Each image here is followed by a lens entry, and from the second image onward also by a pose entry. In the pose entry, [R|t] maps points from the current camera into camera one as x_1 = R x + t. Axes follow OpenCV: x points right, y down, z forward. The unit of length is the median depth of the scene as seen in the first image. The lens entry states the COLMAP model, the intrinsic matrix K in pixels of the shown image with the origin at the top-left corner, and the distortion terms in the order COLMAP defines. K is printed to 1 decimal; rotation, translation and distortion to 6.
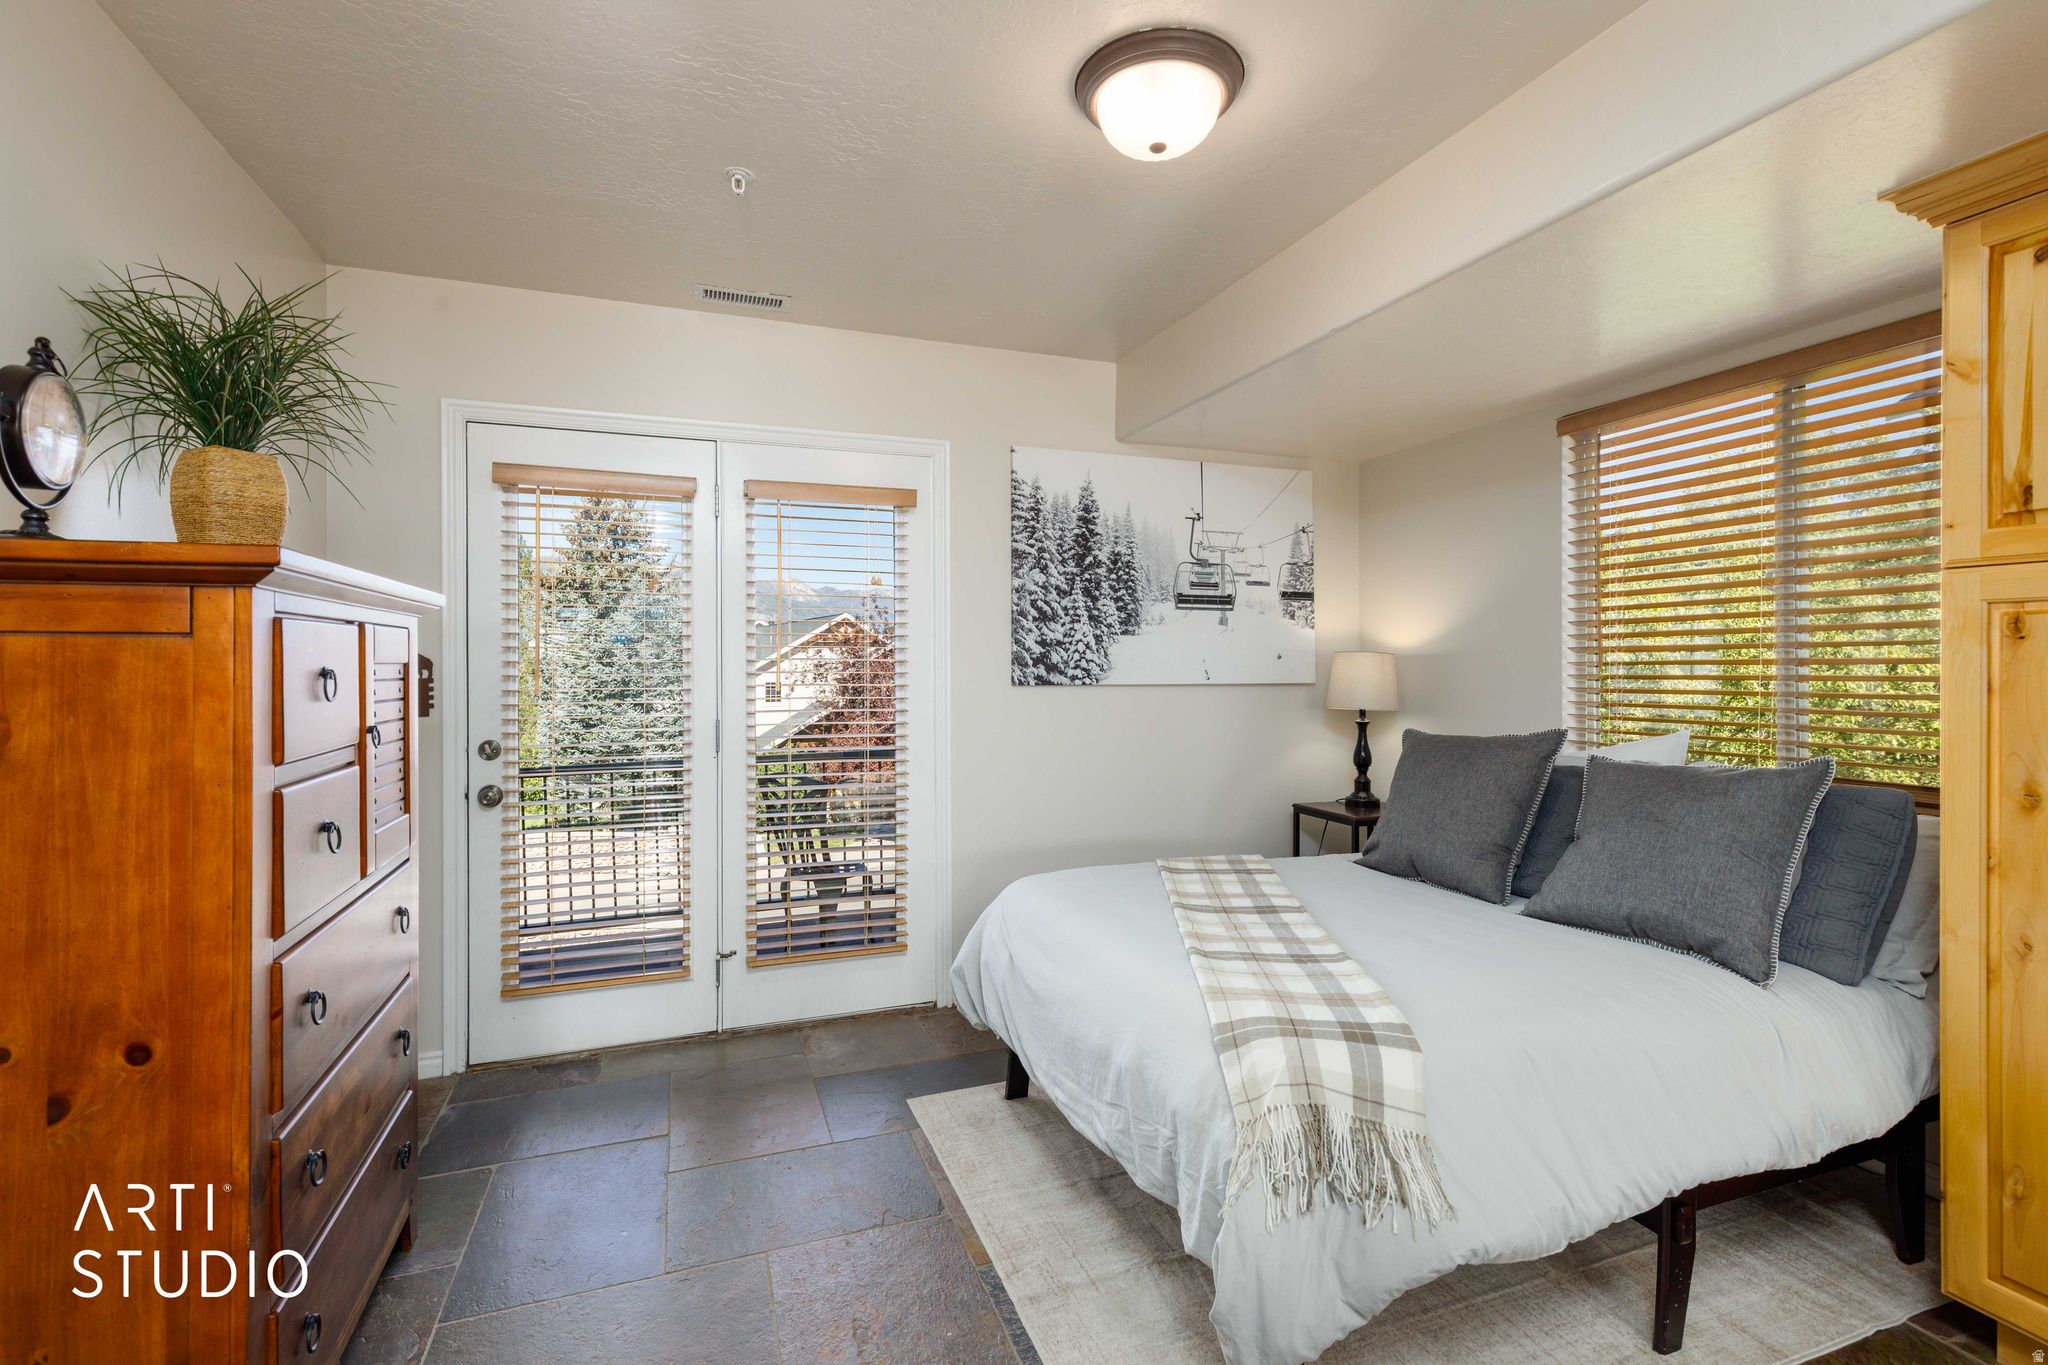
lens RADIAL K [[928.1, 0, 1020.6], [0, 928.1, 665.2], [0, 0, 1]] dist [0.008394, -0.001751]
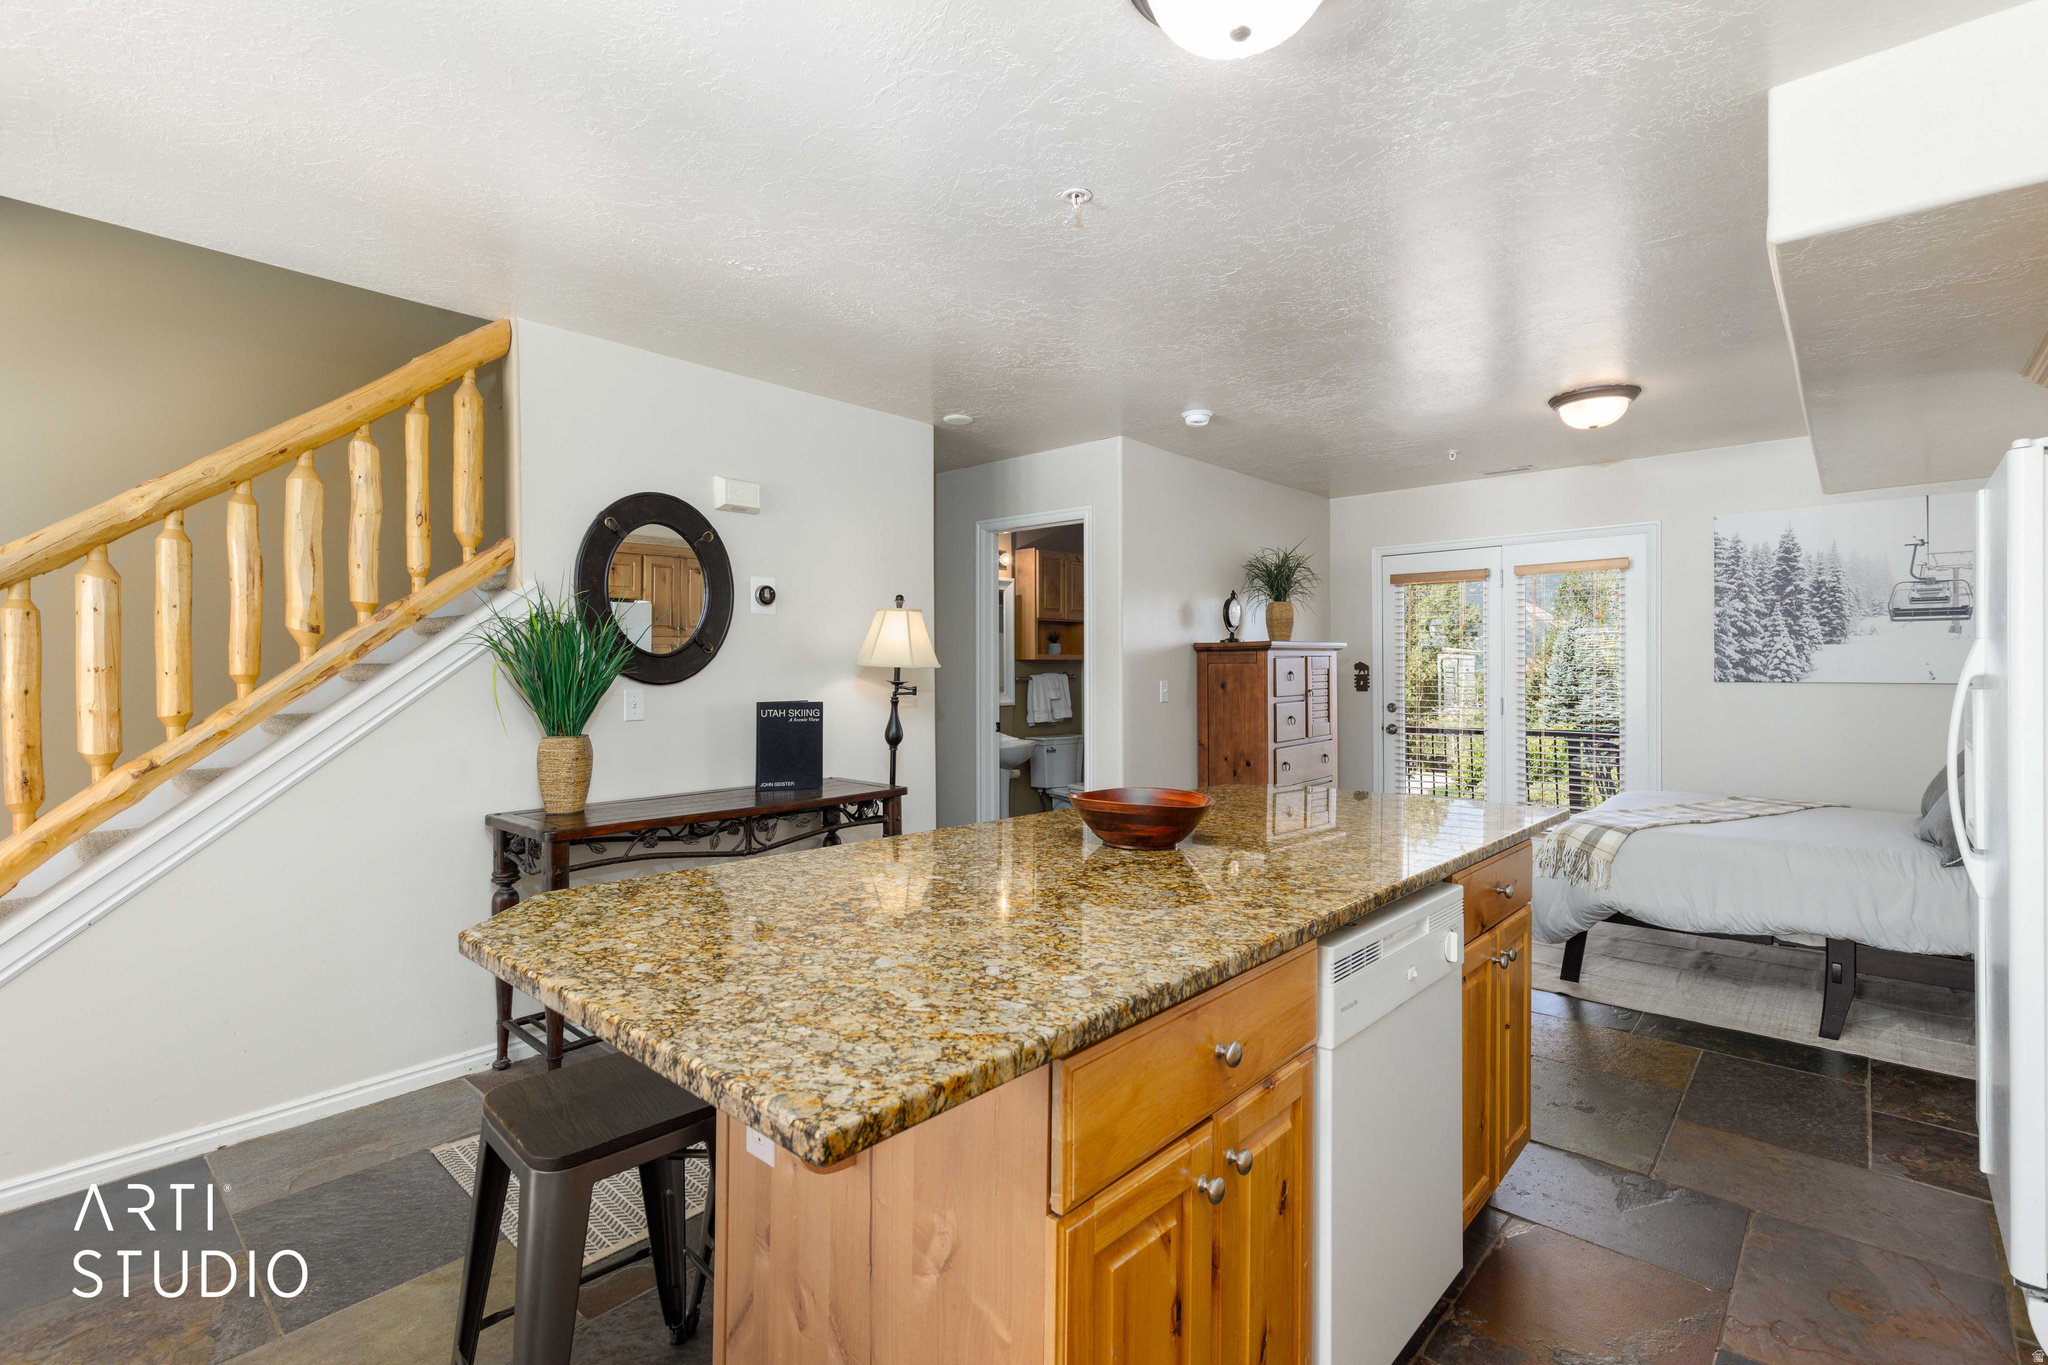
lens RADIAL K [[928.1, 0, 1016.8], [0, 928.1, 675.3], [0, 0, 1]] dist [0.008394, -0.001751]
pose [[0.459819, 0.007341, -0.887982, 0.761404], [0.006018, 0.999917, 0.011382, -0.010810], [0.887992, -0.010577, 0.459737, -0.612500]]
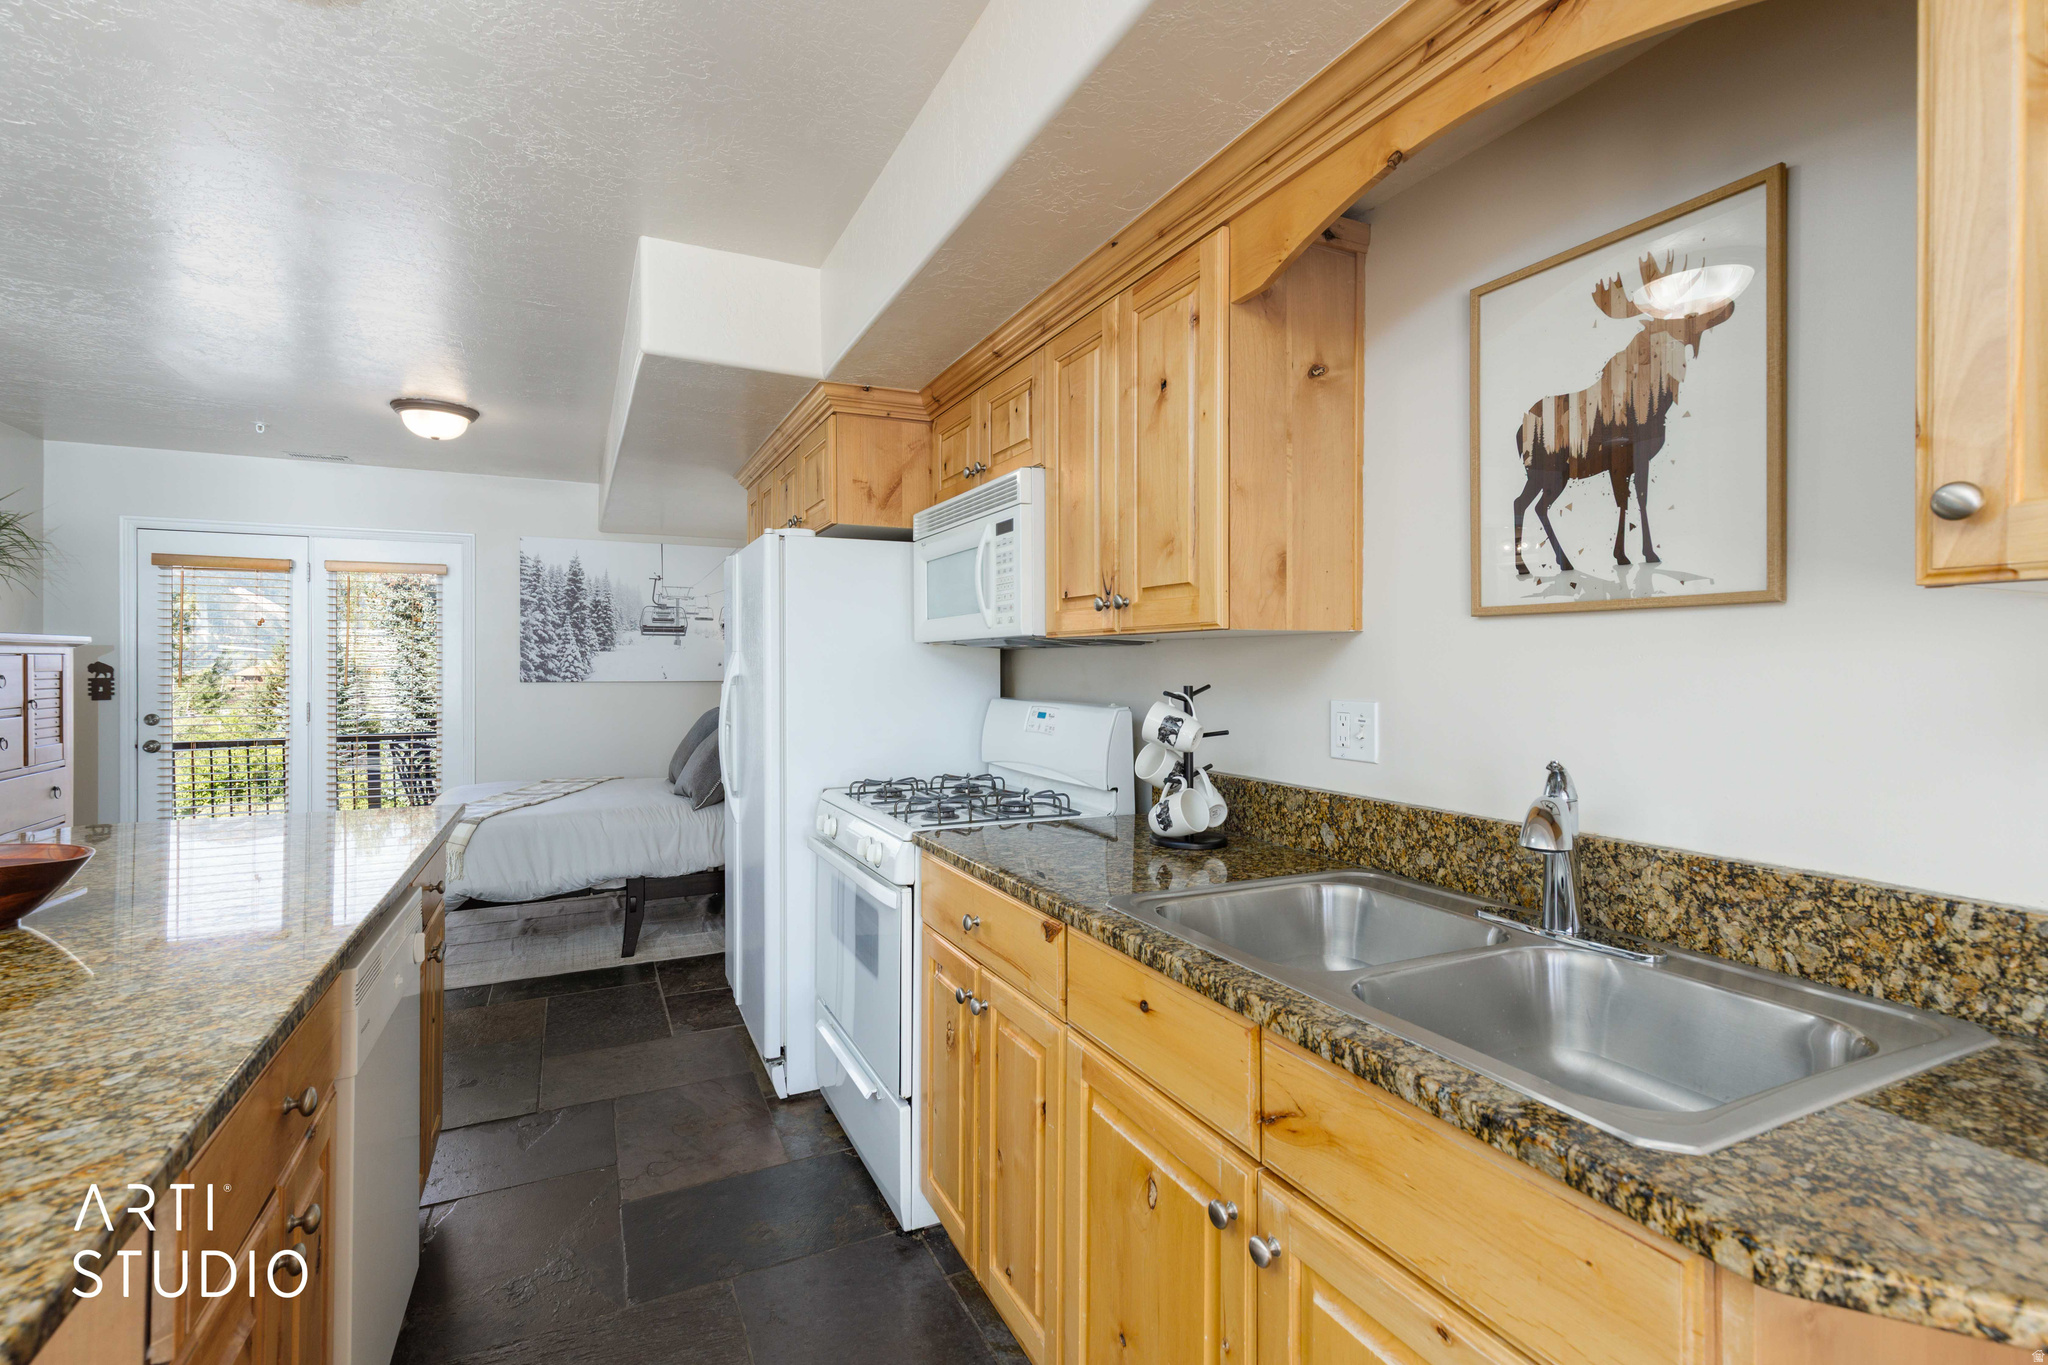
lens RADIAL K [[928.1, 0, 1024.7], [0, 928.1, 663.5], [0, 0, 1]] dist [0.008394, -0.001751]
pose [[0.995566, 0.002220, 0.094039, 0.709537], [-0.002241, 0.999997, 0.000121, -0.013005], [-0.094039, -0.000332, 0.995568, -0.705899]]
